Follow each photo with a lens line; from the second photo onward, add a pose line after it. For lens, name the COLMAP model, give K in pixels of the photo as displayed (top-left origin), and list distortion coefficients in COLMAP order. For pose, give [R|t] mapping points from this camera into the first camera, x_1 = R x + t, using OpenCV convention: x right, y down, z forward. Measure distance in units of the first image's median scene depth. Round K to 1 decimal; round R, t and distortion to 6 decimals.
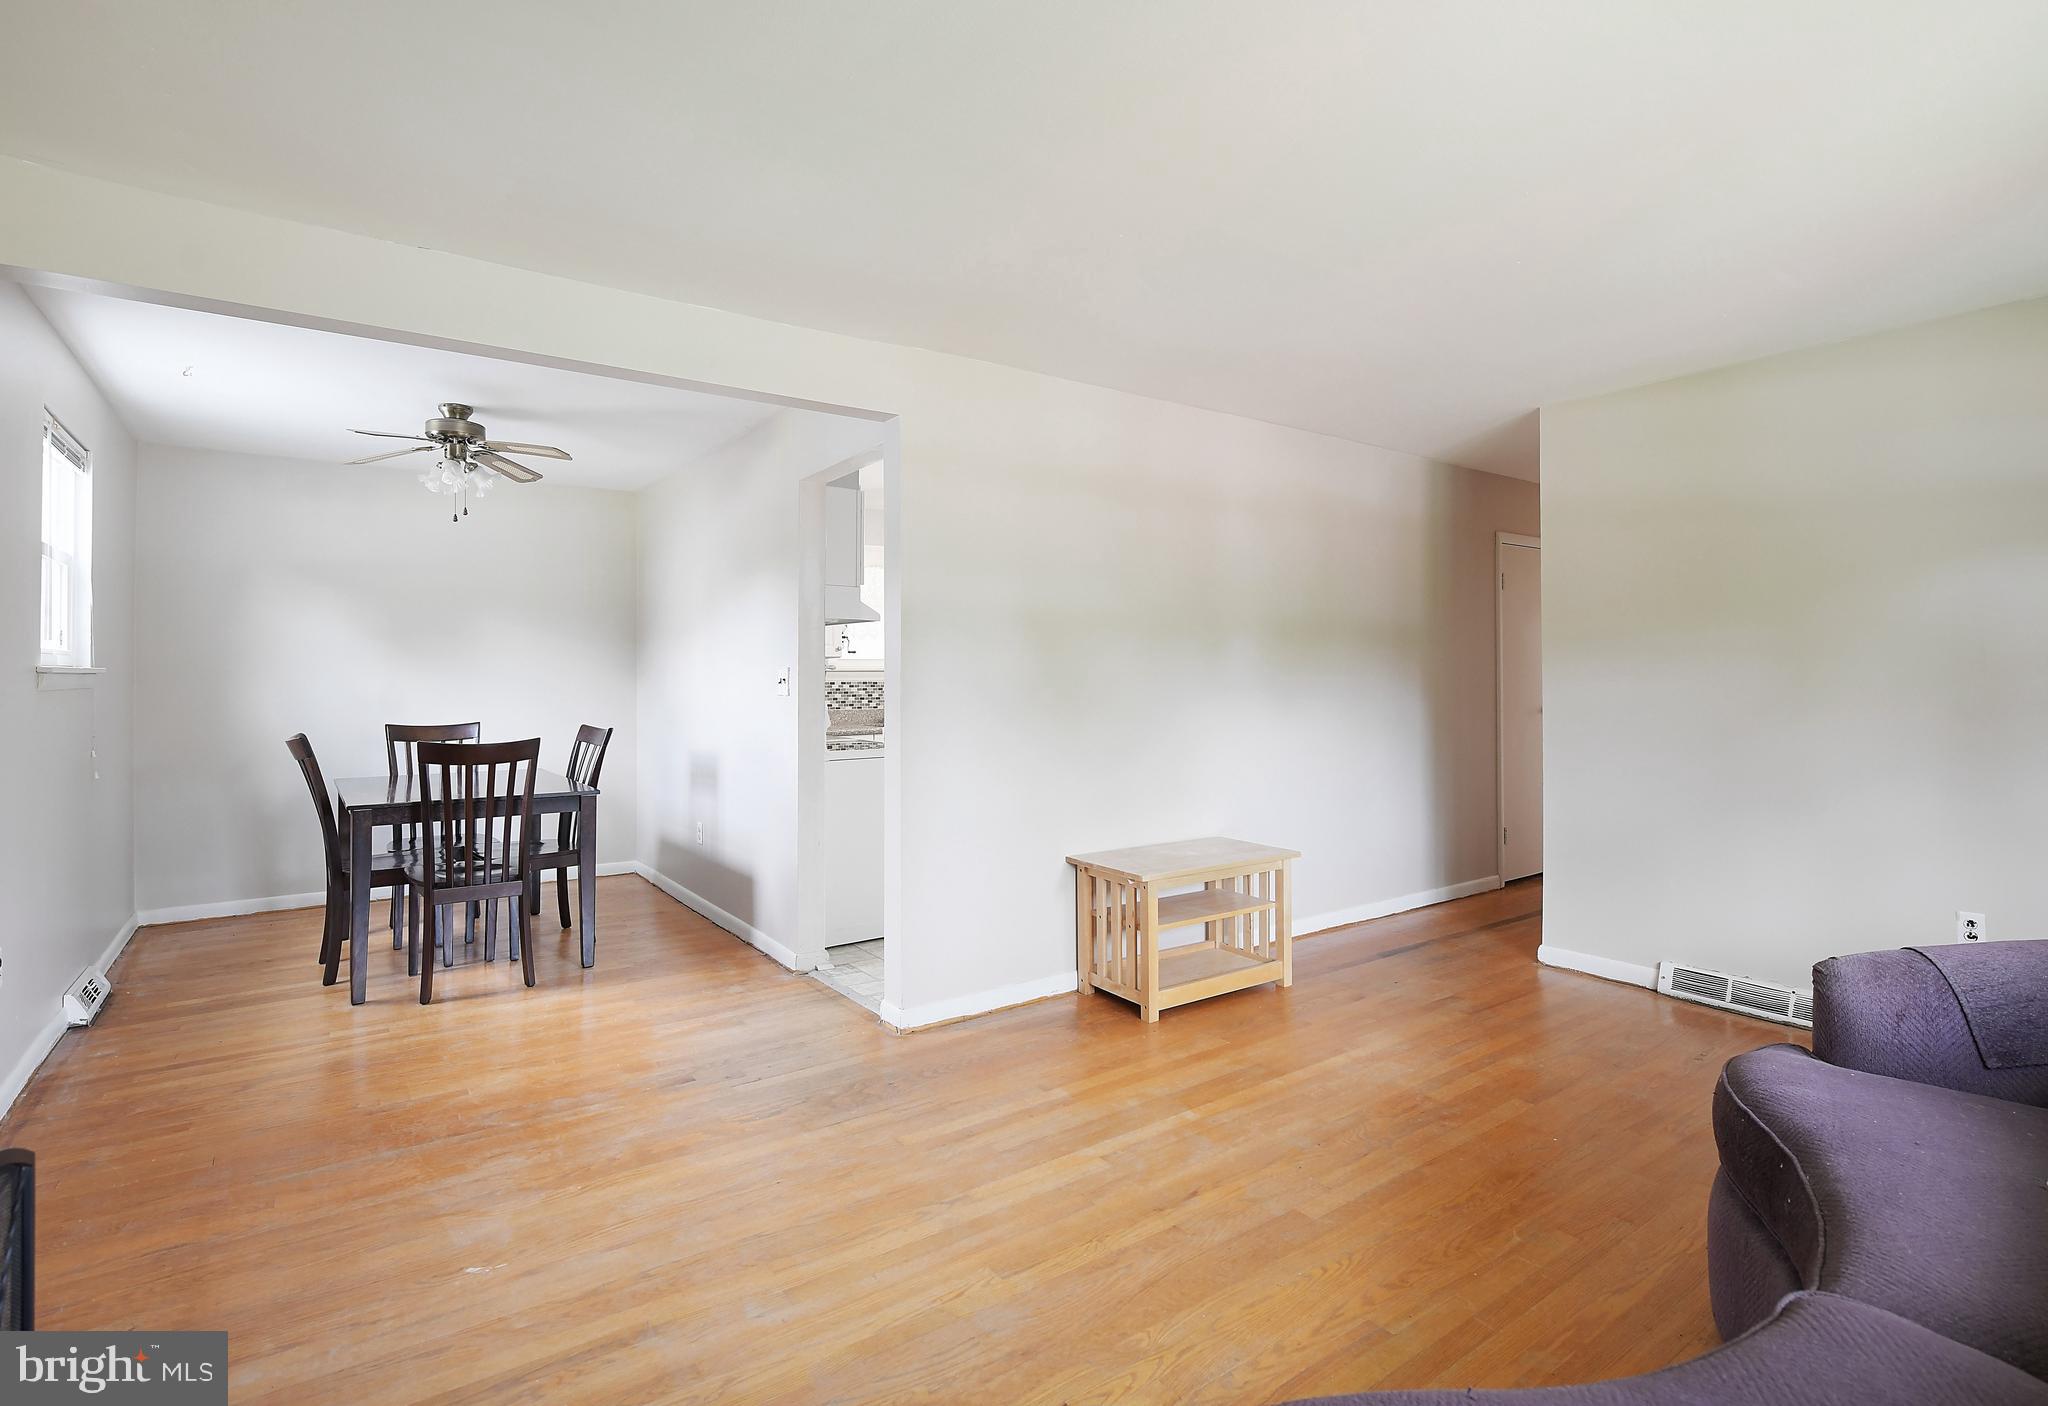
lens RADIAL K [[989.6, 0, 1014.7], [0, 989.6, 667.5], [0, 0, 1]] dist [-0.004567, -0.000850]
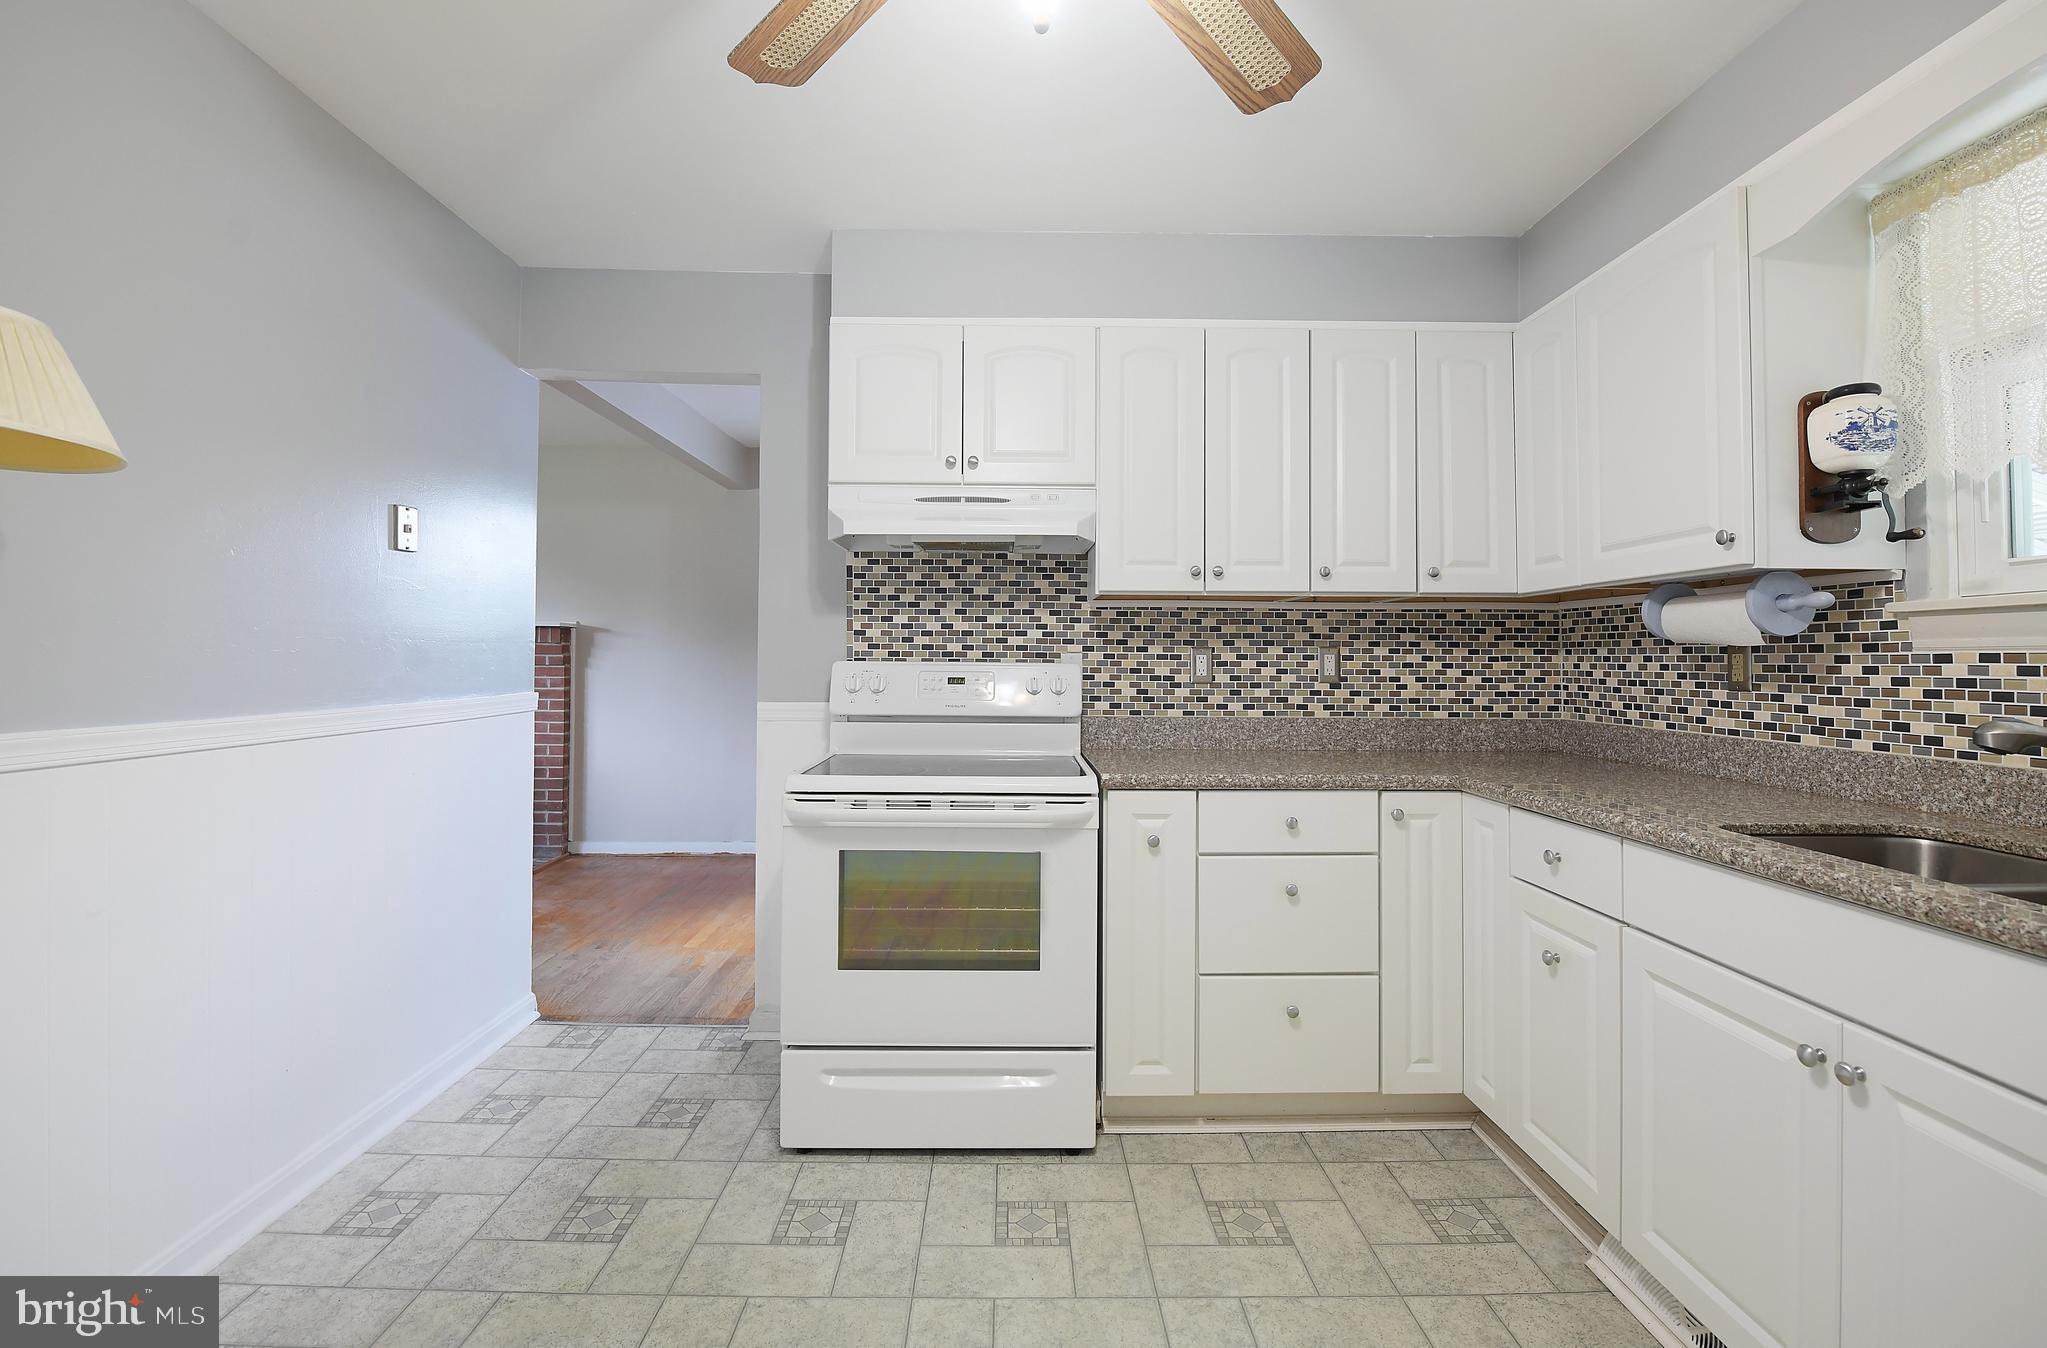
lens RADIAL K [[910.9, 0, 1016.2], [0, 910.9, 640.1], [0, 0, 1]] dist [-0.010025, -0.004495]
pose [[-0.568558, -0.015780, -0.822492, 0.260465], [0.001962, 0.999787, -0.020538, 0.026325], [0.822641, -0.013291, -0.568406, 1.577088]]
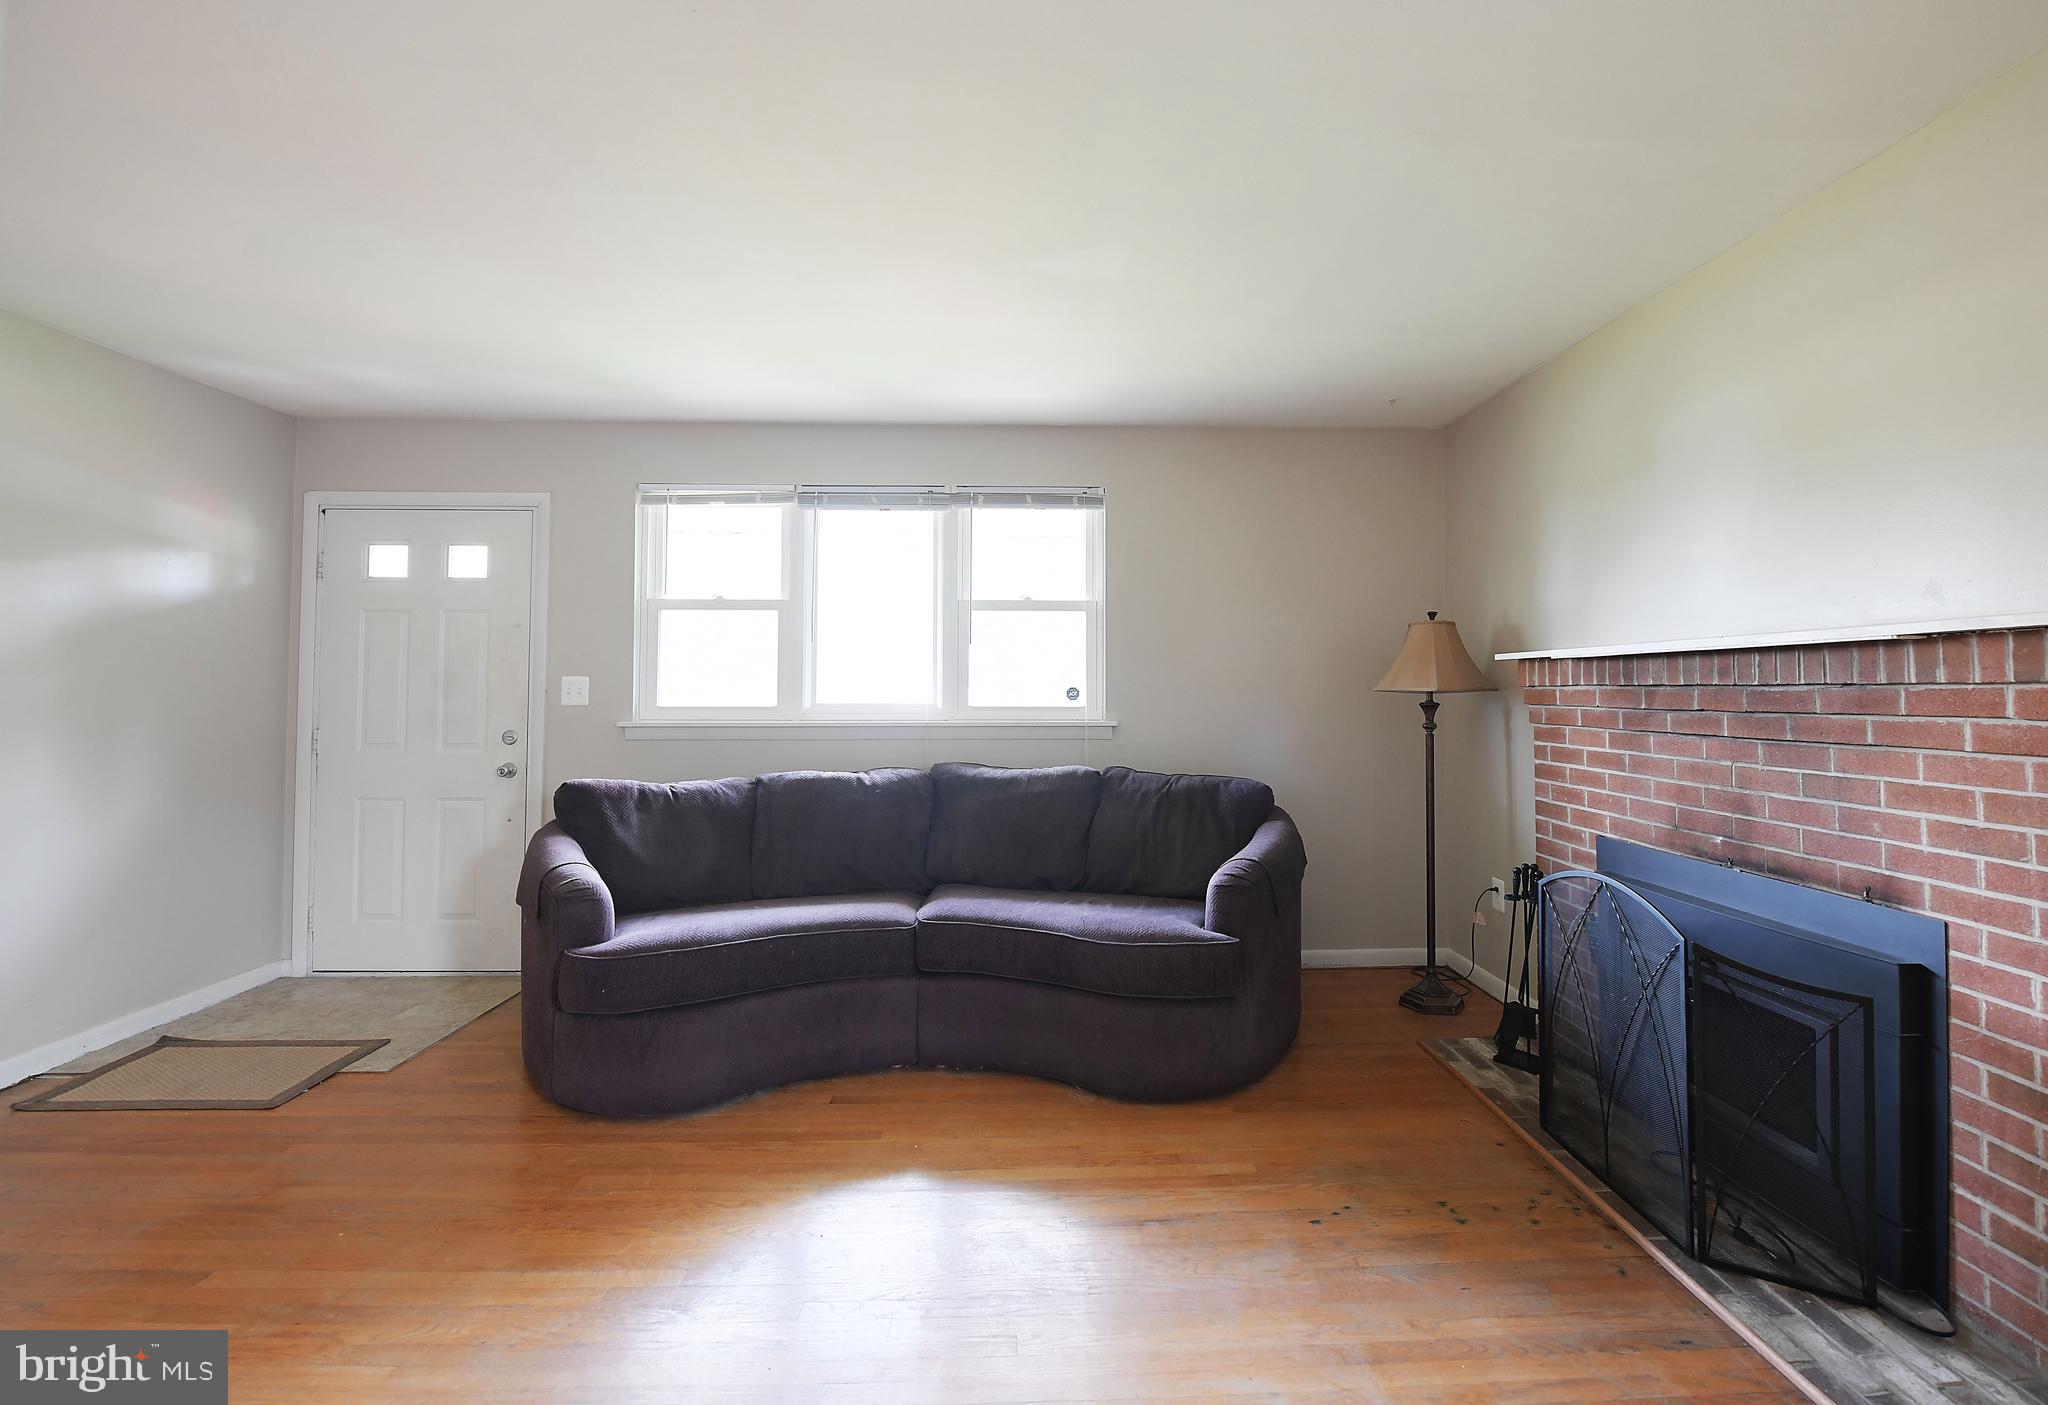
lens RADIAL K [[938.3, 0, 1067.0], [0, 938.3, 663.0], [0, 0, 1]] dist [-0.011596, -0.000857]
pose [[-0.838677, 0.018770, 0.544305, -0.269321], [-0.001005, 0.999351, -0.036010, 0.008889], [-0.544628, -0.030747, -0.838114, 0.858942]]
